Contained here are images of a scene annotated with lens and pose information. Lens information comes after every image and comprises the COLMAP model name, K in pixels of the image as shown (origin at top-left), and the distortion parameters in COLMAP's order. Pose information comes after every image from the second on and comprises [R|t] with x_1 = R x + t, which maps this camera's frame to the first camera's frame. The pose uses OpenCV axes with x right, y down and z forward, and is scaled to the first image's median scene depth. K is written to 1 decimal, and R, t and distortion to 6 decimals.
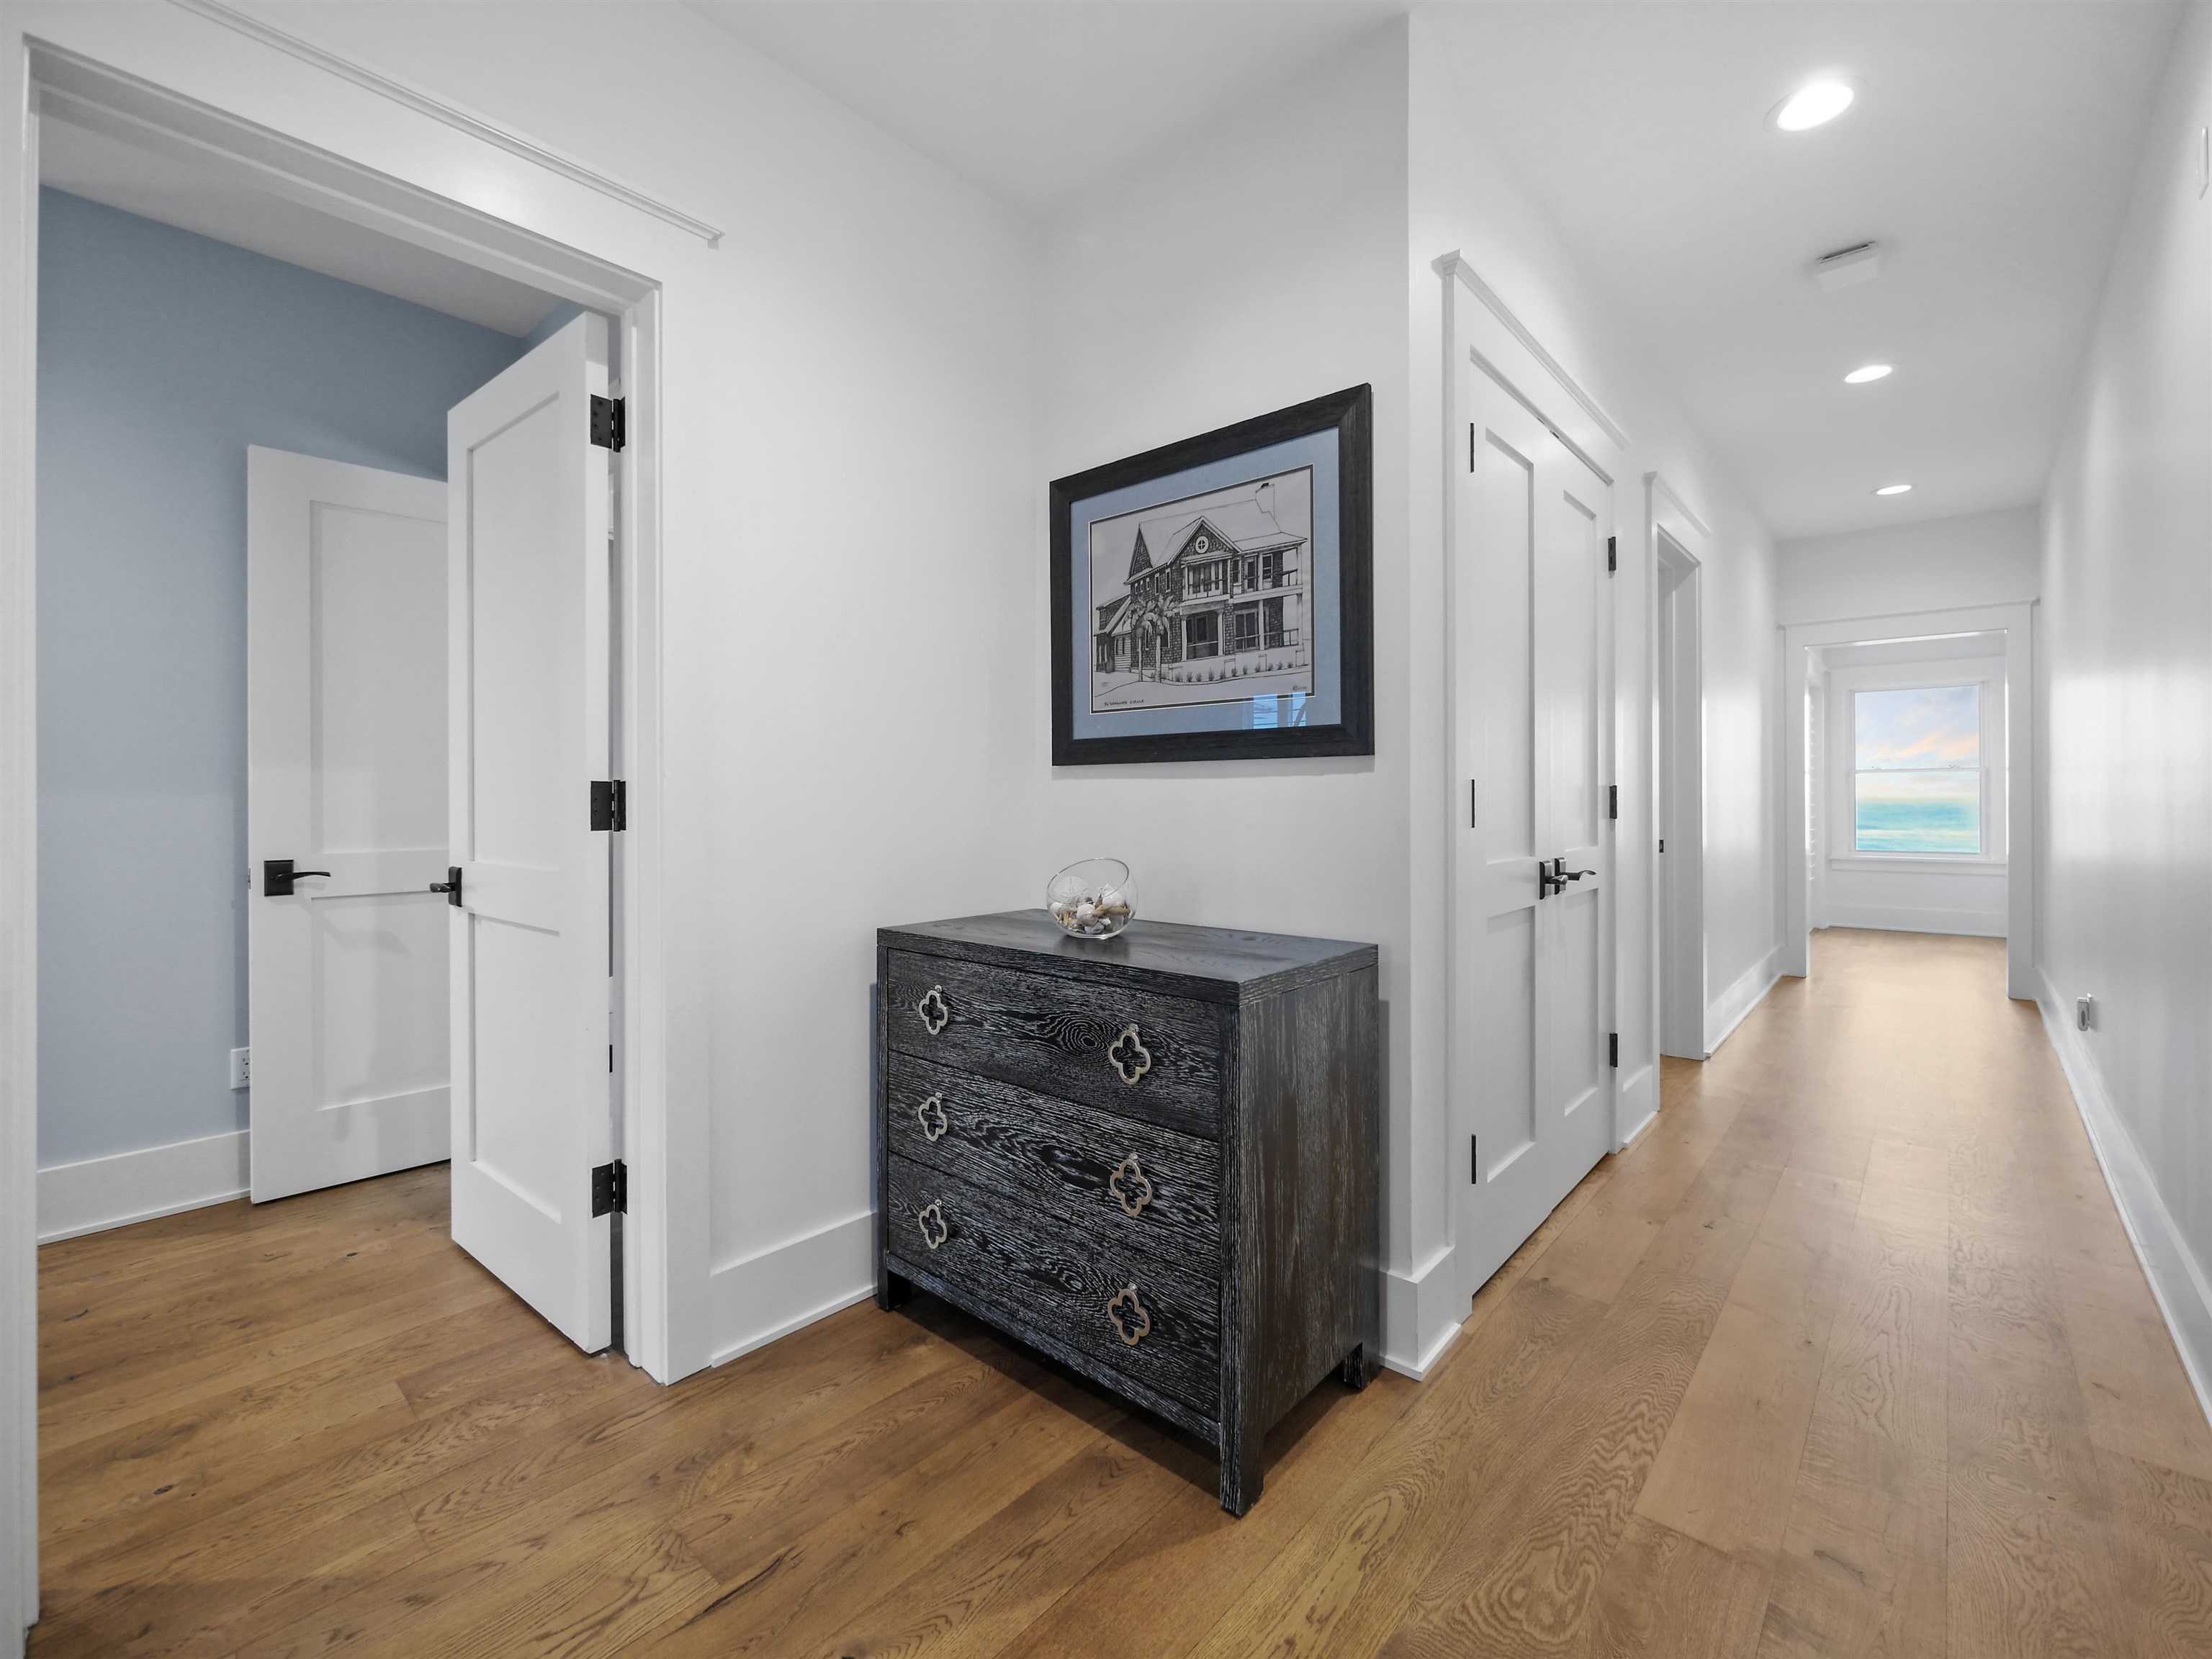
lens RADIAL K [[938.2, 0, 1106.9], [0, 938.2, 810.7], [0, 0, 1]] dist [-0.003996, -0.000017]
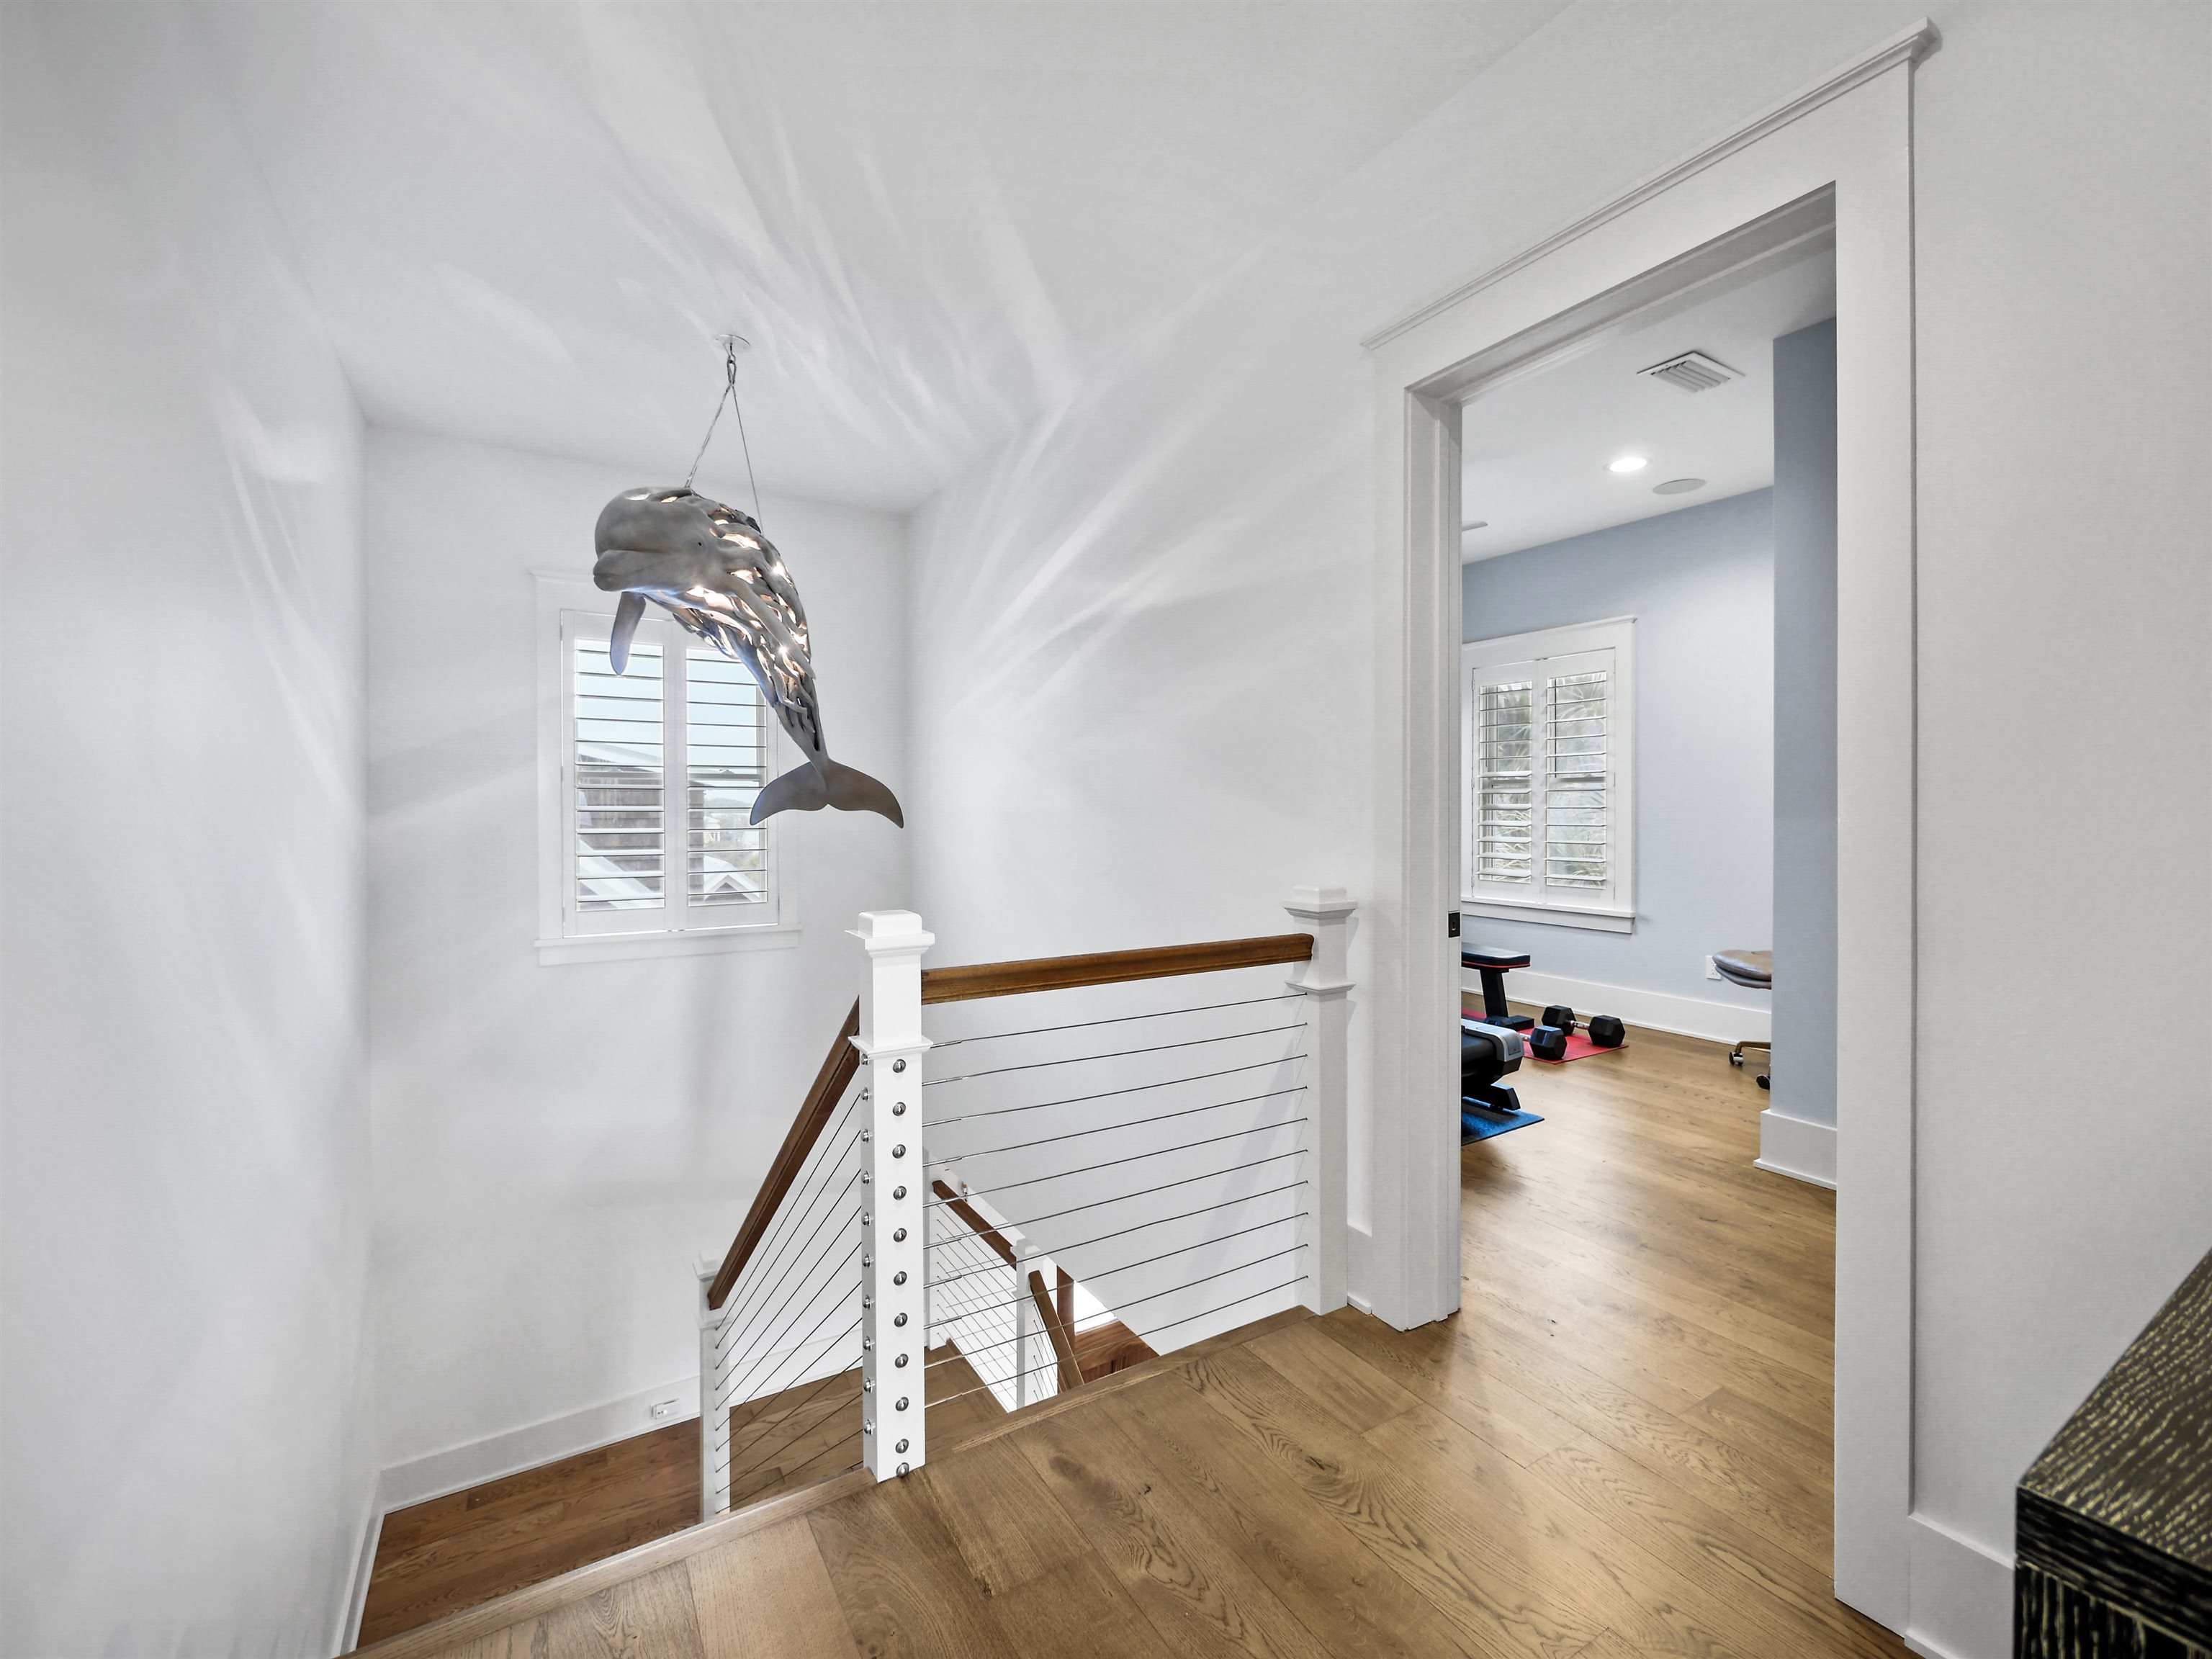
lens RADIAL K [[938.2, 0, 1111.3], [0, 938.2, 818.6], [0, 0, 1]] dist [-0.003996, -0.000017]
pose [[-0.292040, 0.007475, -0.956377, 0.563376], [-0.013370, 0.999840, 0.011898, -0.040402], [0.956313, 0.016261, -0.291893, 0.823564]]
